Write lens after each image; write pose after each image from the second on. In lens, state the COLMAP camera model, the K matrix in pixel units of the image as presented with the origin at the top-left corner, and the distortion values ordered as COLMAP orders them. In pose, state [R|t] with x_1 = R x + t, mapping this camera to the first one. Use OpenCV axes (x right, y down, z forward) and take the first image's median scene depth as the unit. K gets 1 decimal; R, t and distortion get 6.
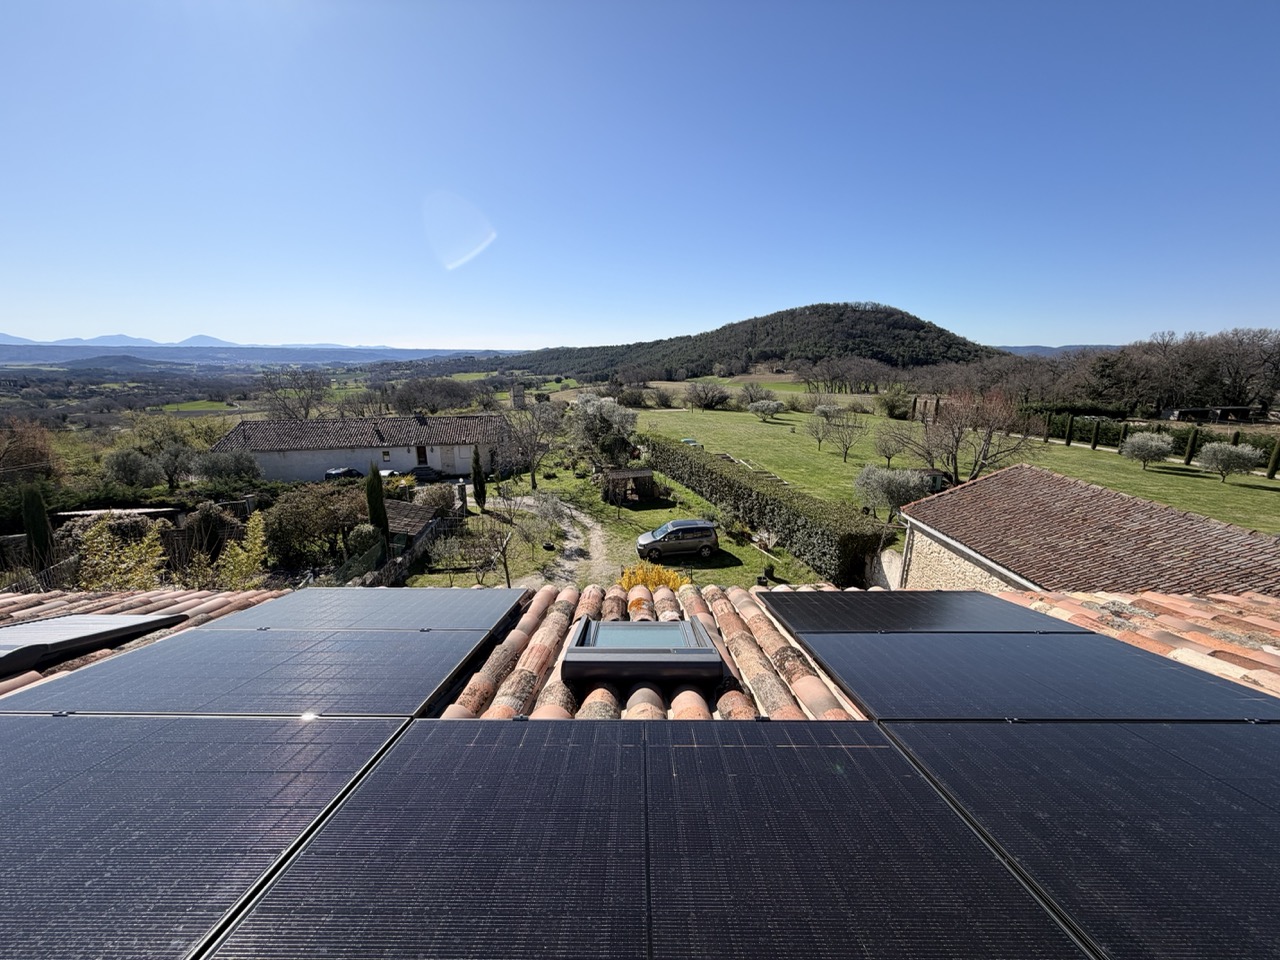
lens RADIAL K [[506.6, 0, 635.2], [0, 506.6, 480.4], [0, 0, 1]] dist [-0.000799, 0.000116]
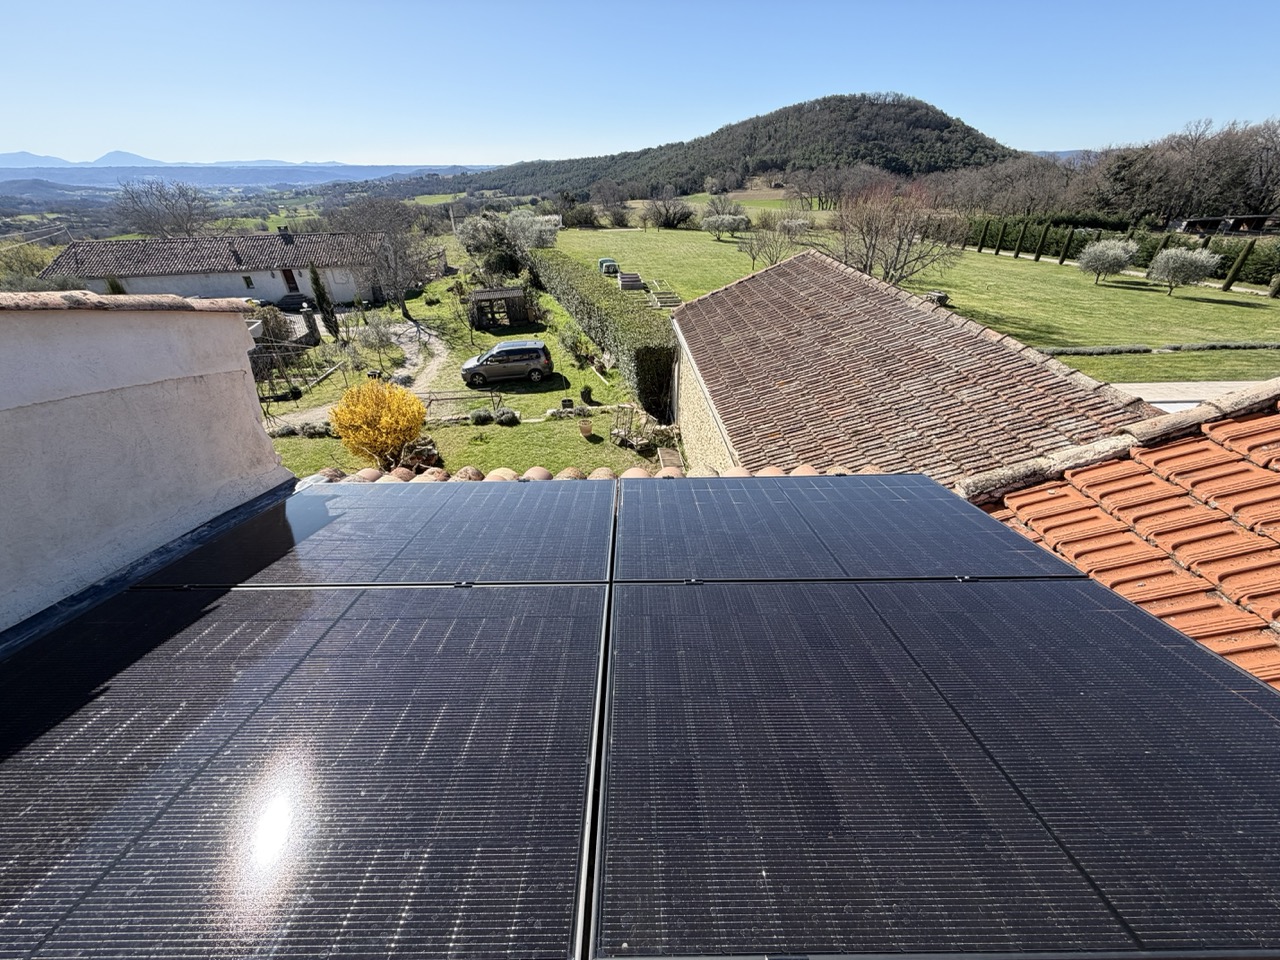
lens RADIAL K [[509.7, 0, 638.7], [0, 509.7, 476.7], [0, 0, 1]] dist [-0.000040, 0.000022]
pose [[0.999689, -0.022372, 0.010995, 0.126330], [0.018129, 0.955230, 0.295309, 0.018909], [-0.017109, -0.295018, 0.955339, 0.026001]]
